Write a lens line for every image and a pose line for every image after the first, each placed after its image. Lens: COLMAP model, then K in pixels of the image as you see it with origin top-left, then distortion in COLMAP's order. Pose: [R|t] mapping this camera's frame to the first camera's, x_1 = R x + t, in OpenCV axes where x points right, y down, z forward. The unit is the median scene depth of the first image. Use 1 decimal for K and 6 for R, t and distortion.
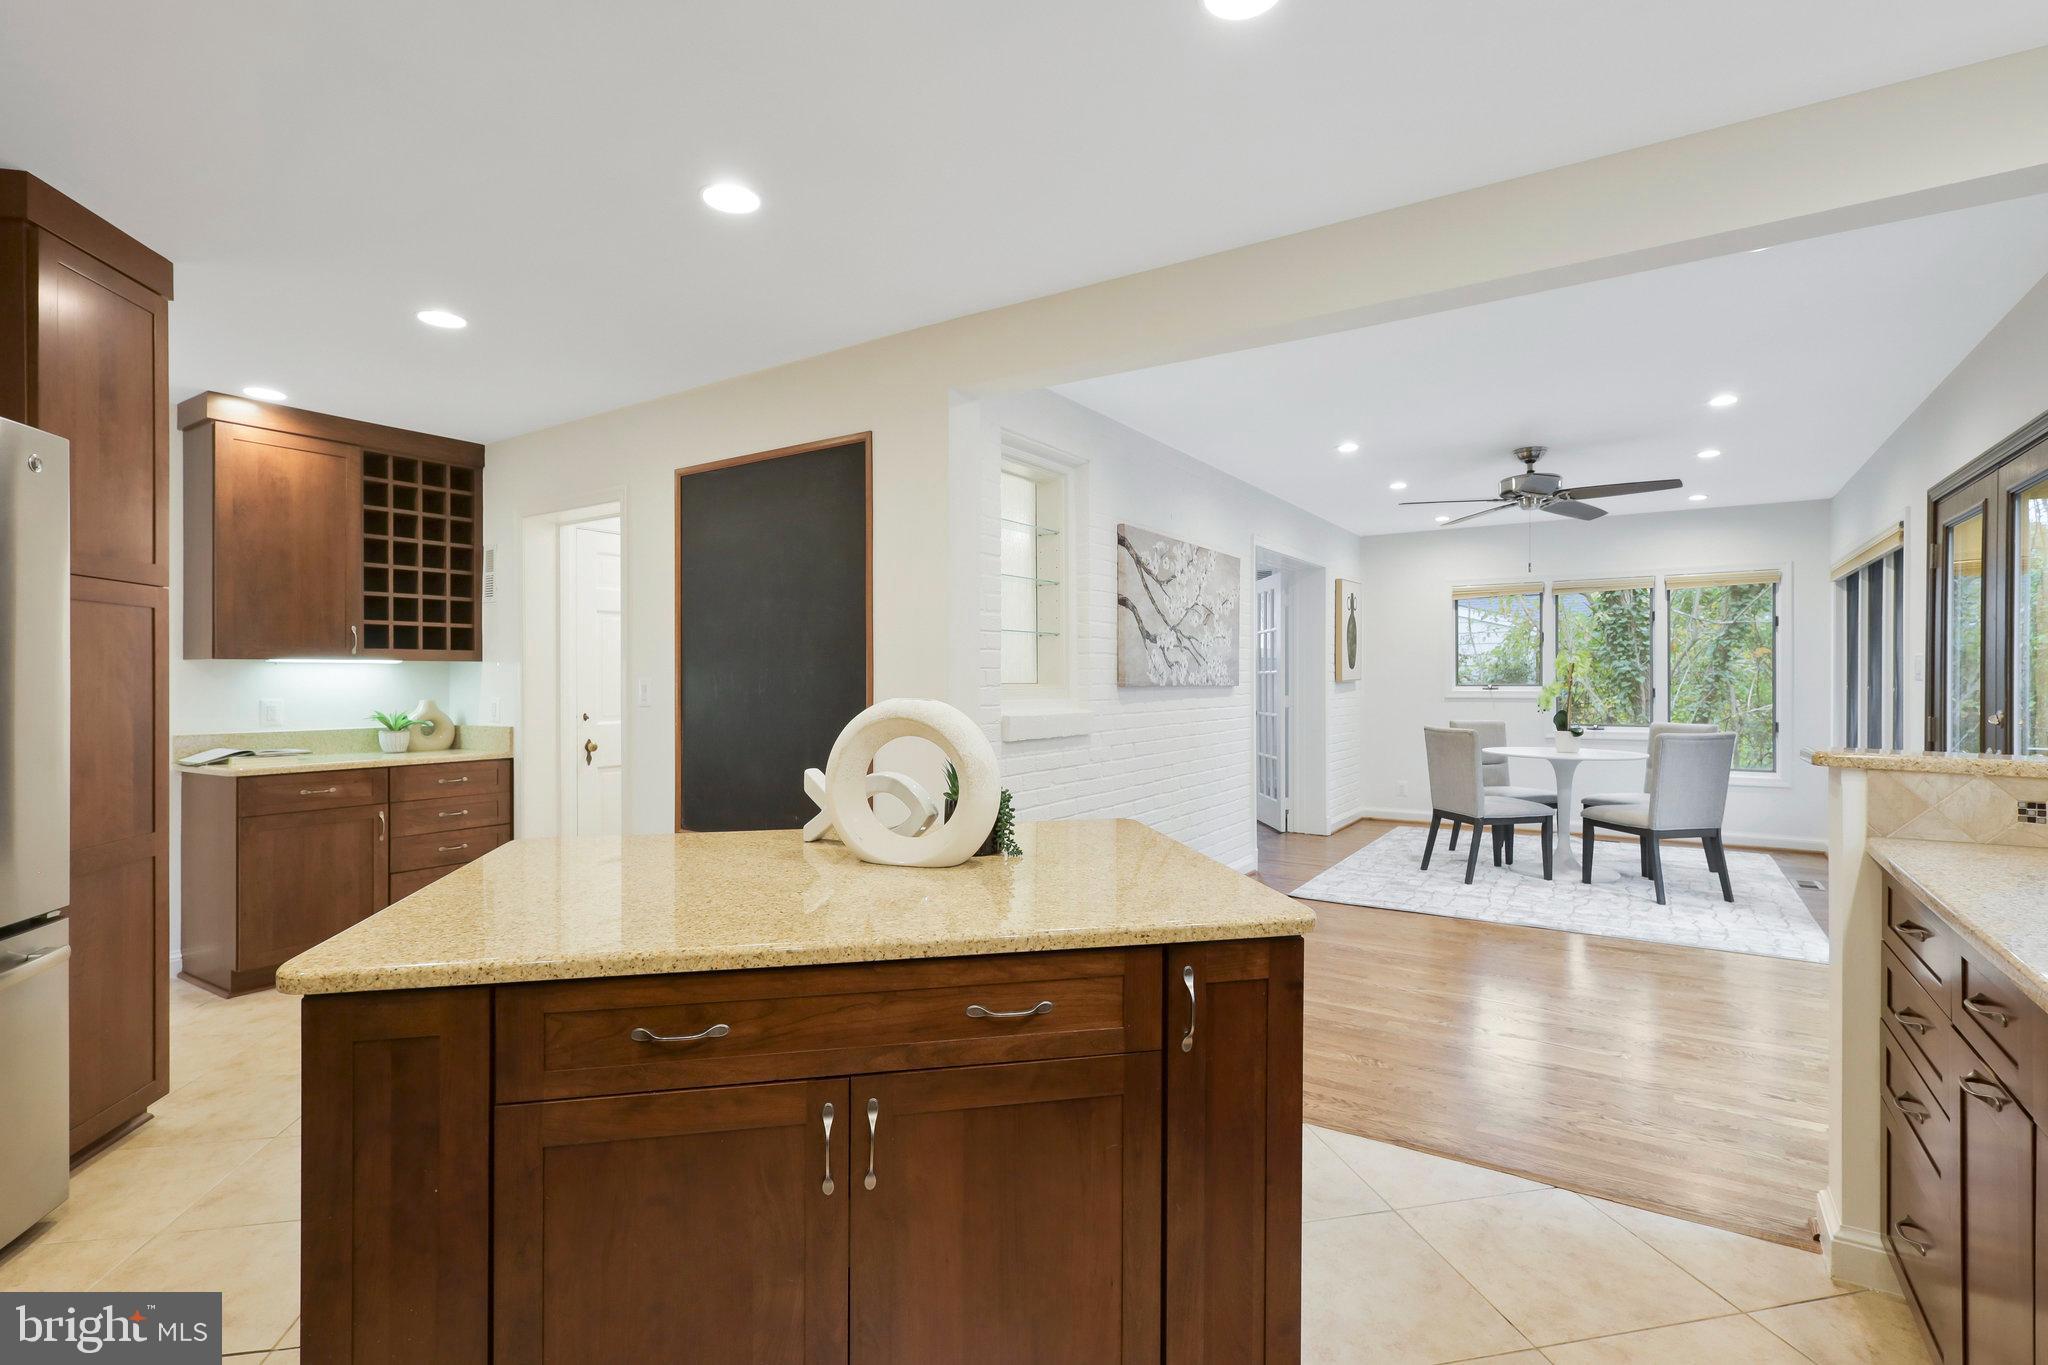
lens RADIAL K [[961.2, 0, 1019.2], [0, 961.2, 681.3], [0, 0, 1]] dist [0.000821, -0.002199]
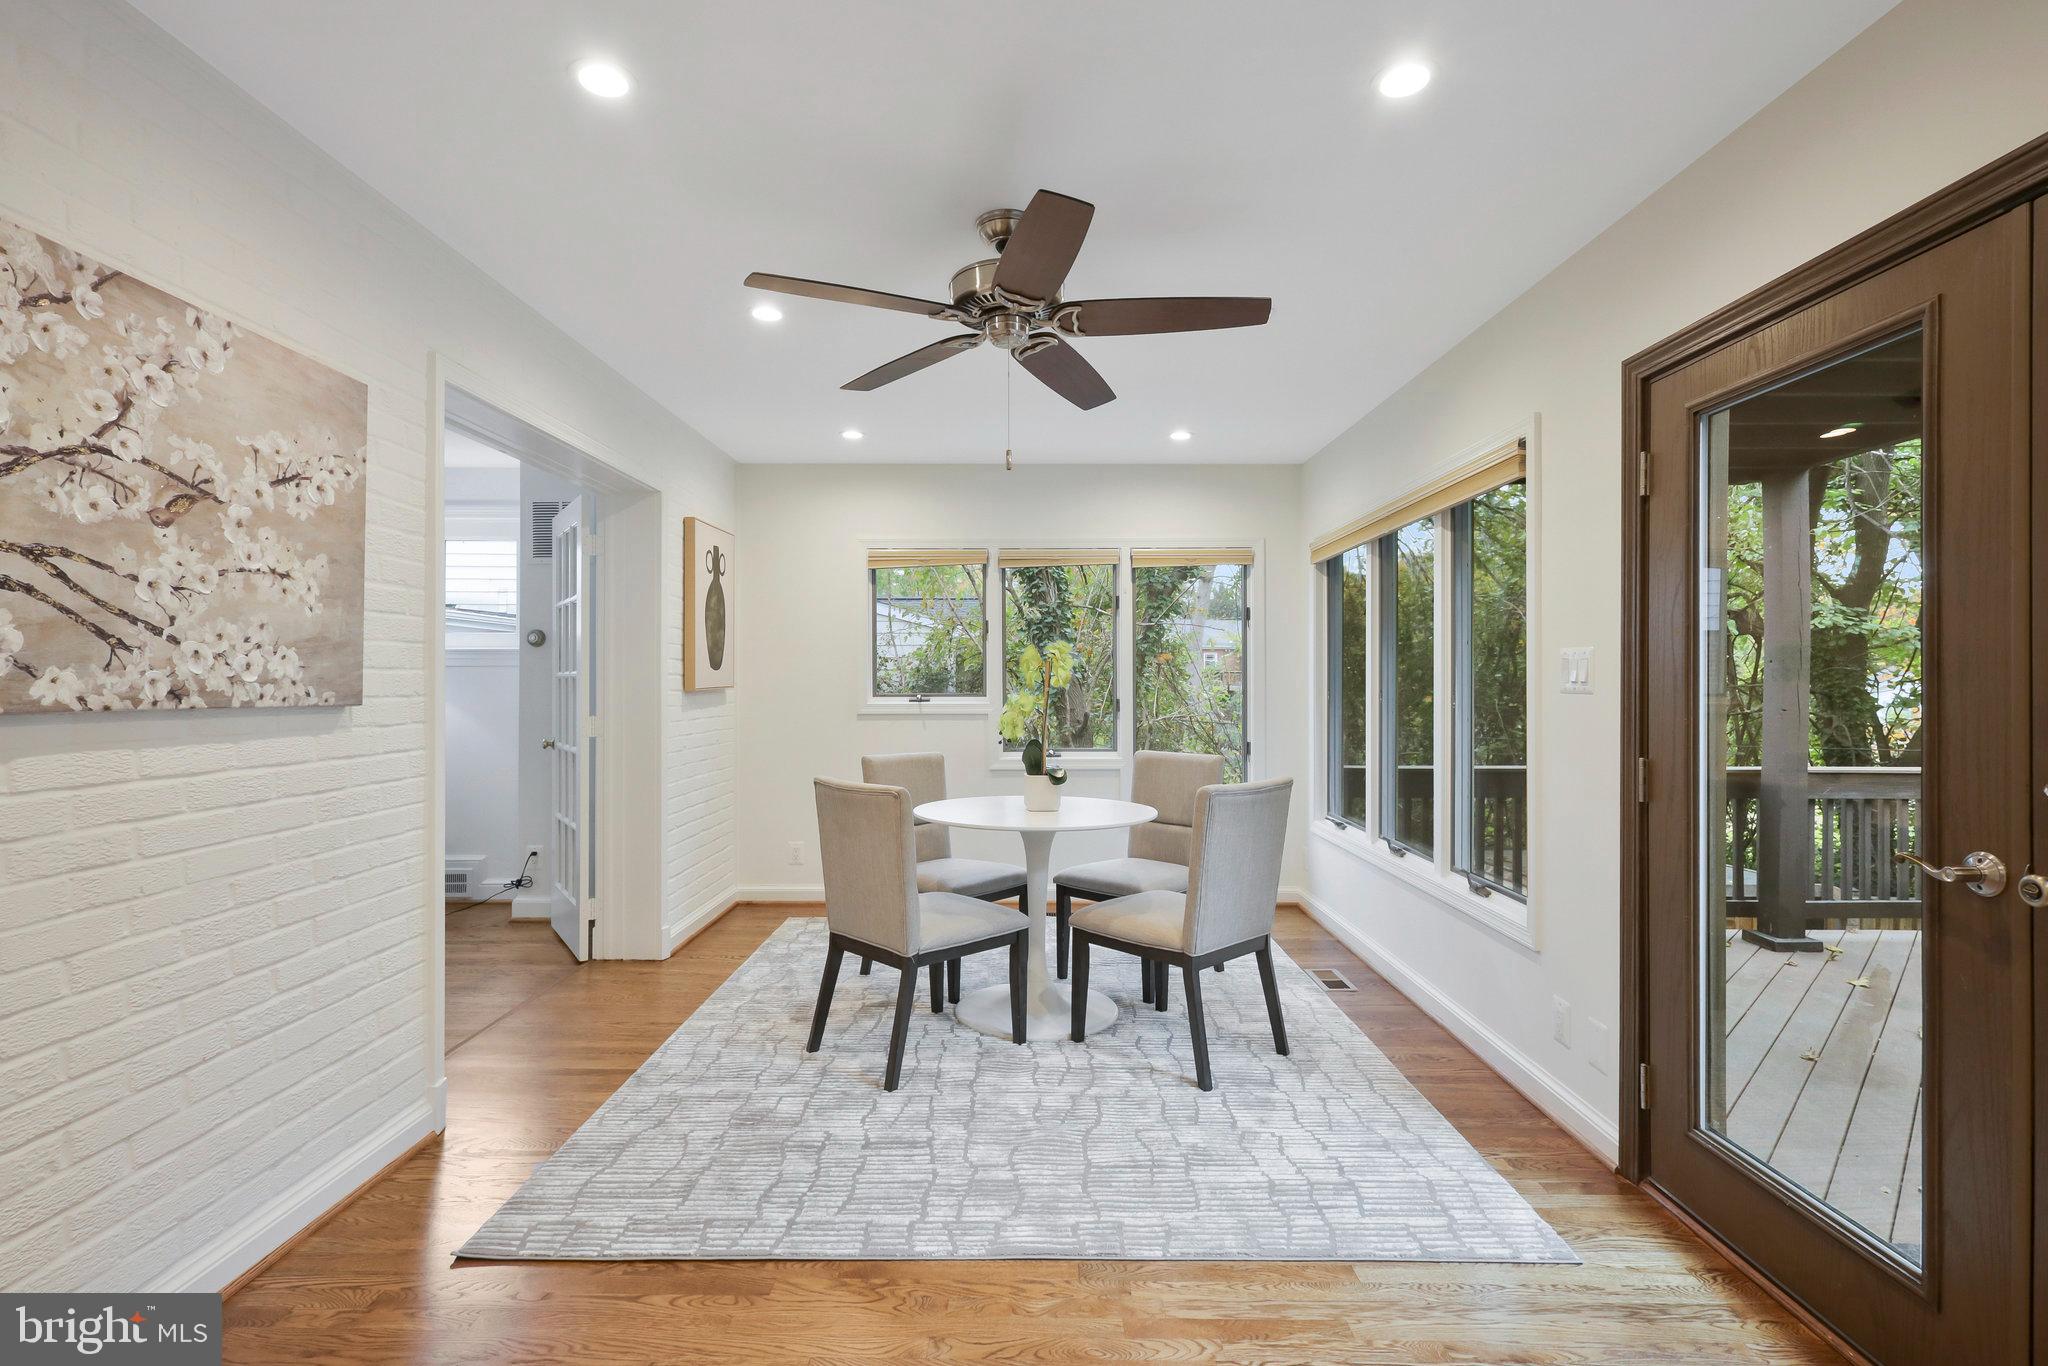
lens RADIAL K [[961.2, 0, 1025.9], [0, 961.2, 679.9], [0, 0, 1]] dist [0.000821, -0.002199]
pose [[0.836261, 0.004265, 0.548315, 0.227141], [-0.000425, 0.999974, -0.007131, -0.002896], [-0.548331, 0.005730, 0.836241, 0.490440]]
